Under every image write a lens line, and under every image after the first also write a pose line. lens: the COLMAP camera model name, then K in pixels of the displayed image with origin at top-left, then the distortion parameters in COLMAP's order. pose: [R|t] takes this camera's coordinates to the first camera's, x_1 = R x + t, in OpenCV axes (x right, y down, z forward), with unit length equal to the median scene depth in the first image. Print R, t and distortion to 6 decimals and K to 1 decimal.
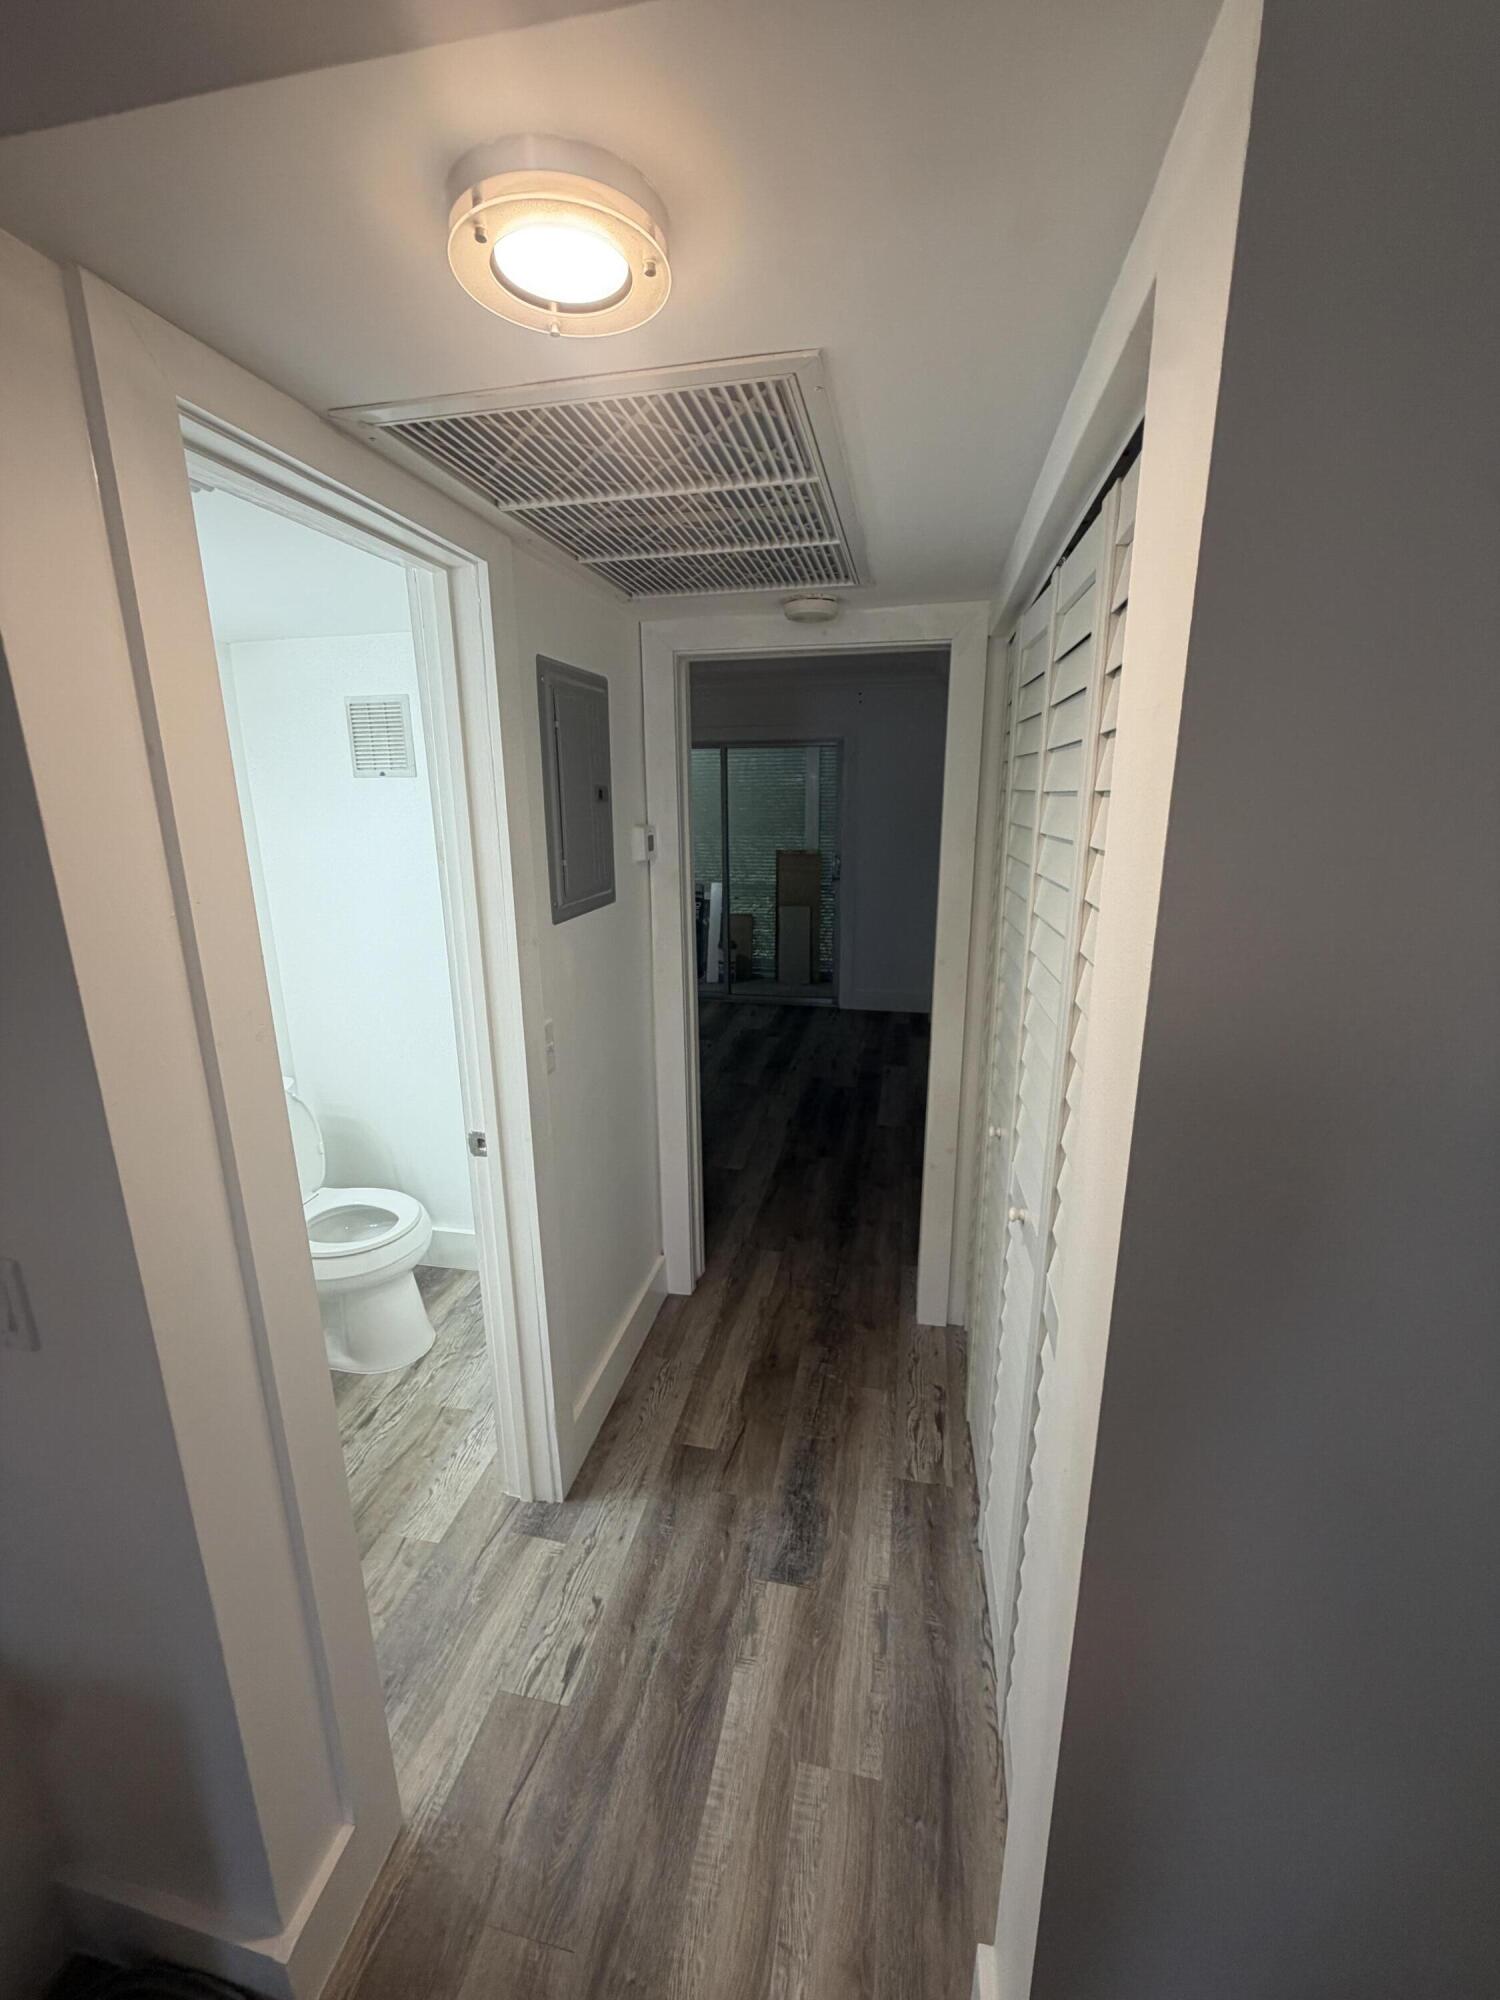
lens RADIAL K [[799.0, 0, 740.9], [0, 799.0, 989.4], [0, 0, 1]] dist [0.003679, -0.000076]
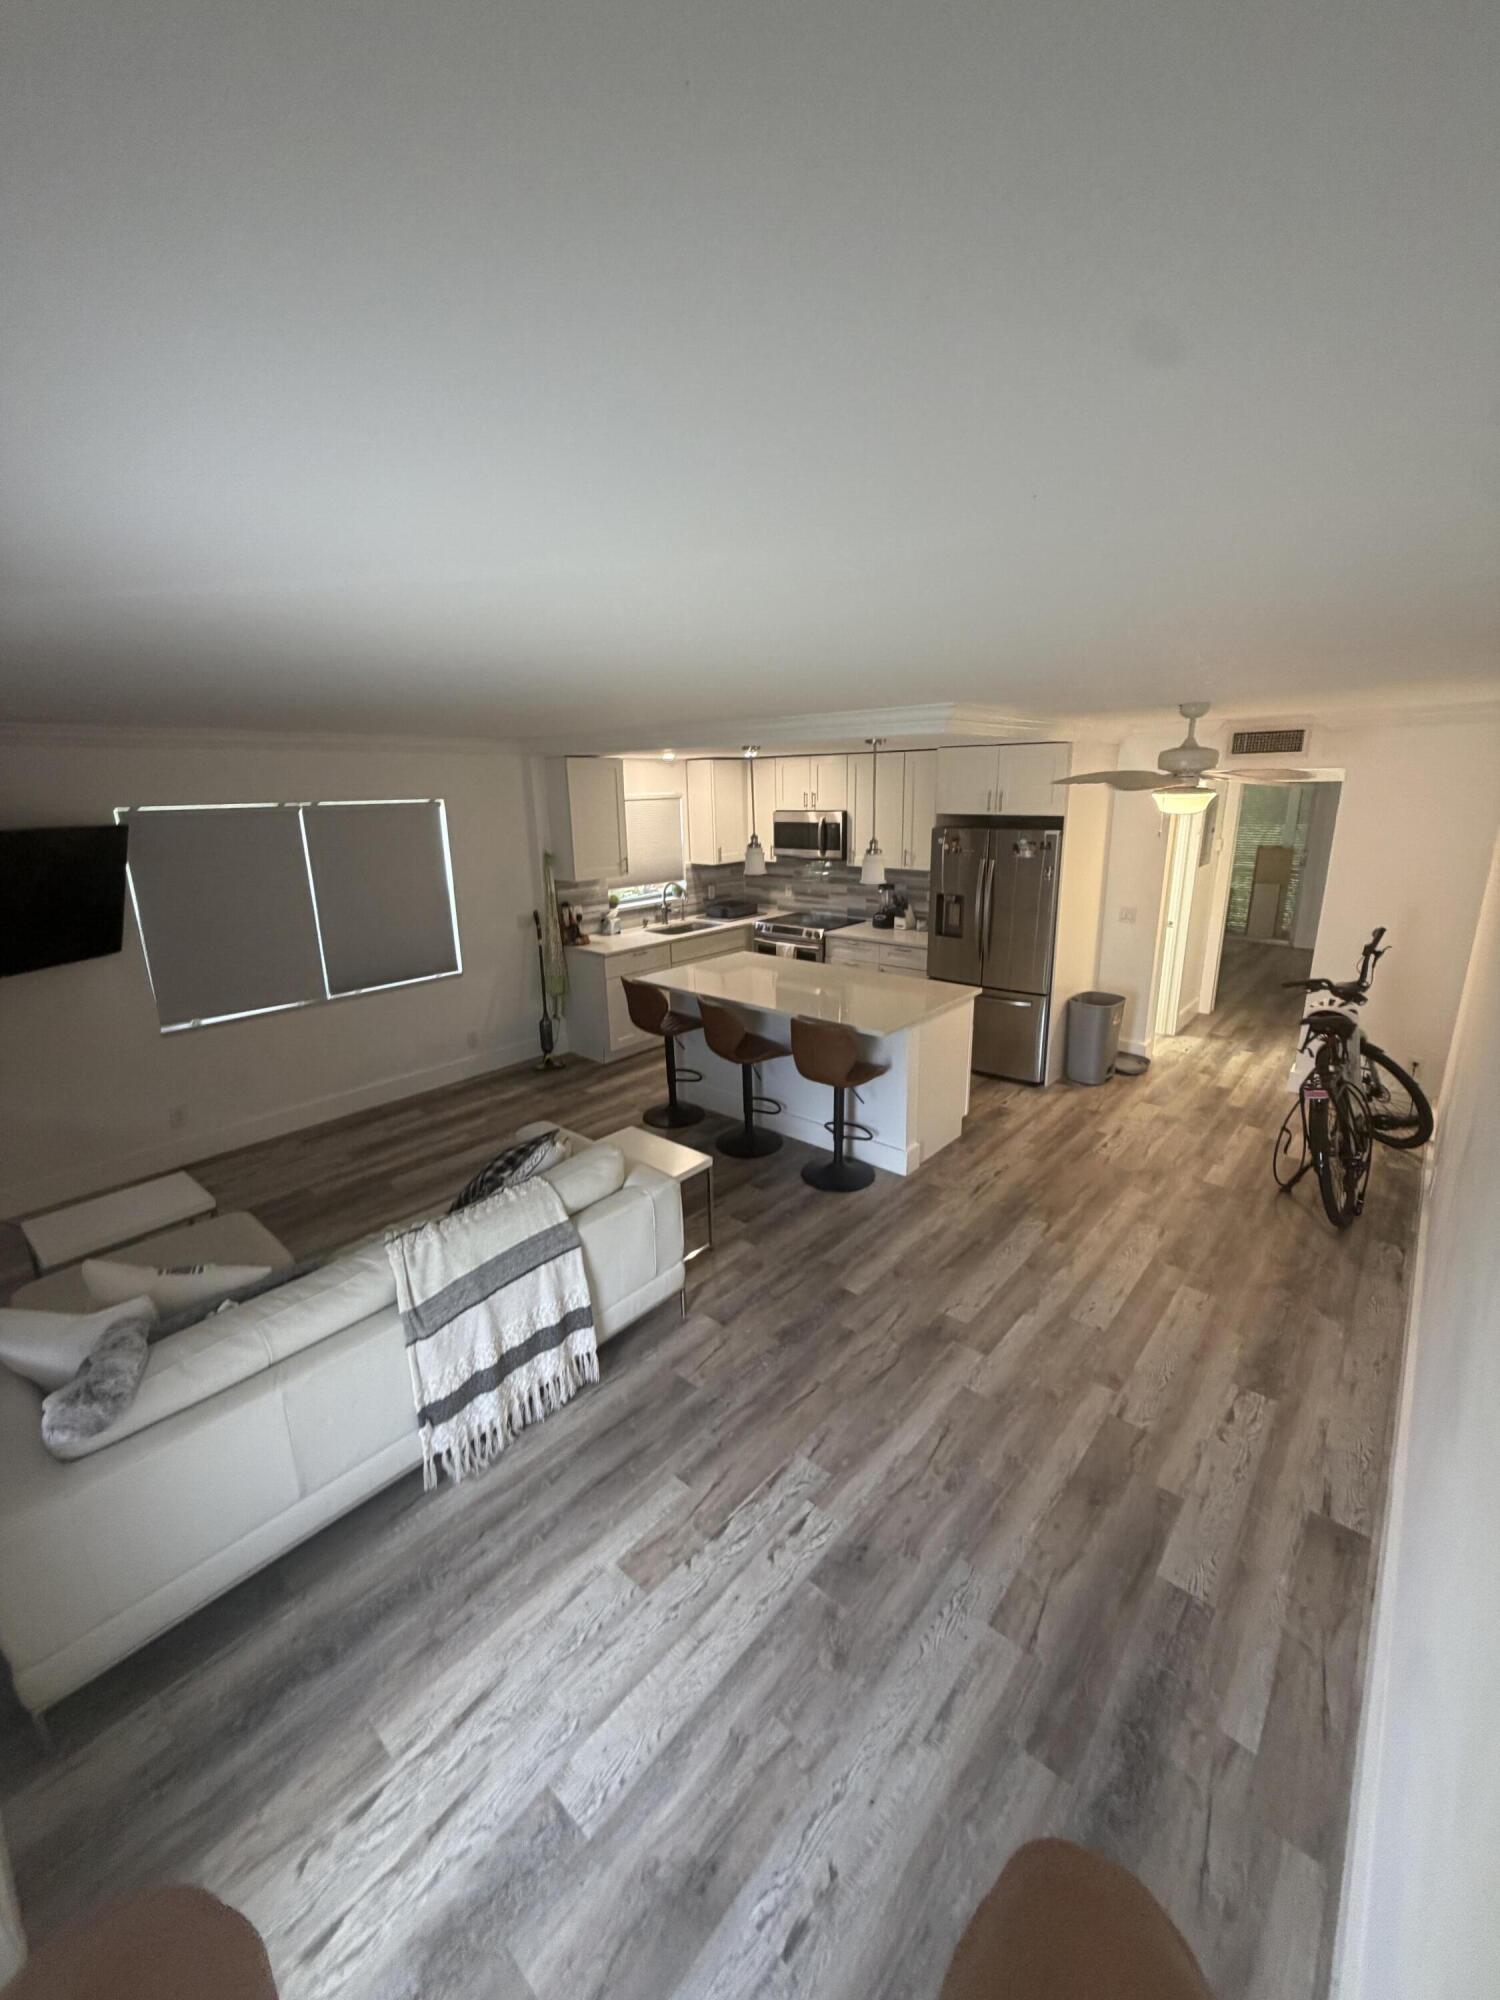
lens RADIAL K [[799.0, 0, 750.9], [0, 799.0, 993.6], [0, 0, 1]] dist [0.003679, -0.000076]
pose [[0.879700, 0.099749, -0.464950, -0.128684], [-0.092086, 0.994978, 0.039231, 0.263032], [0.466528, 0.008304, 0.884467, -1.553088]]
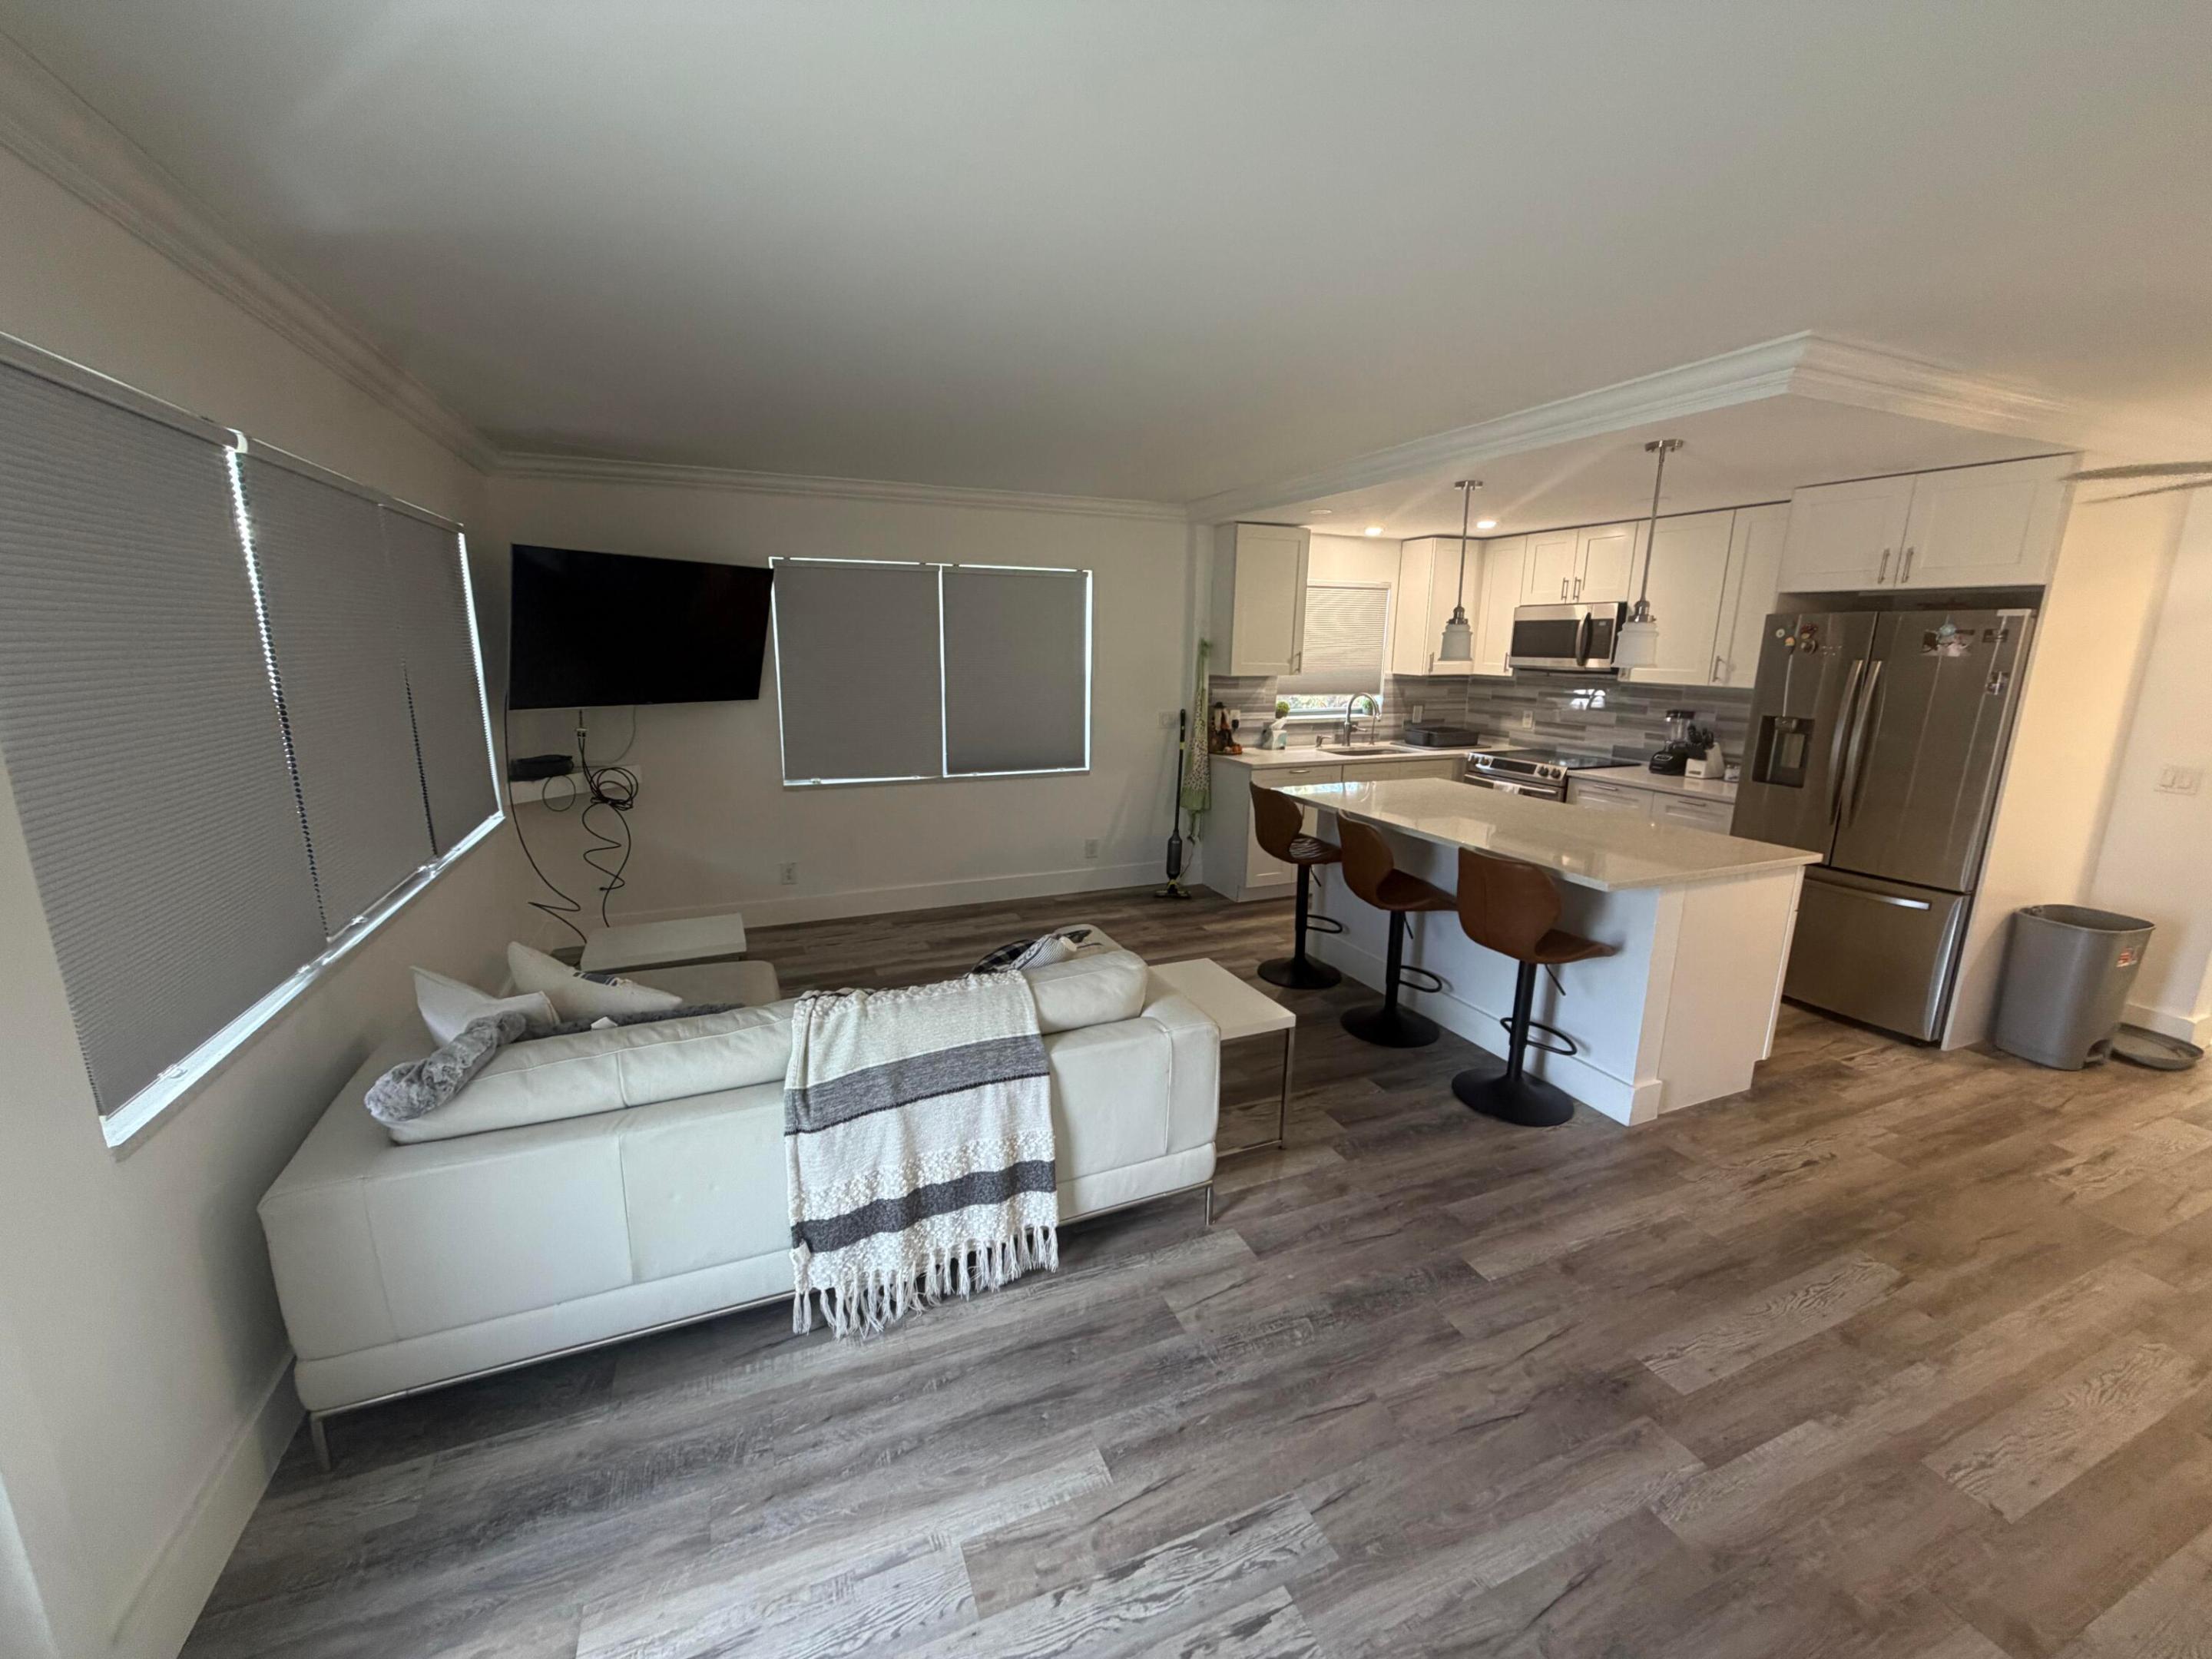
lens RADIAL K [[883.7, 0, 1097.5], [0, 883.7, 832.9], [0, 0, 1]] dist [0.003679, -0.000076]
pose [[0.581489, 0.177193, -0.794024, -0.130780], [-0.204756, 0.976451, 0.067954, 0.336554], [0.787366, 0.123067, 0.604077, -1.314937]]
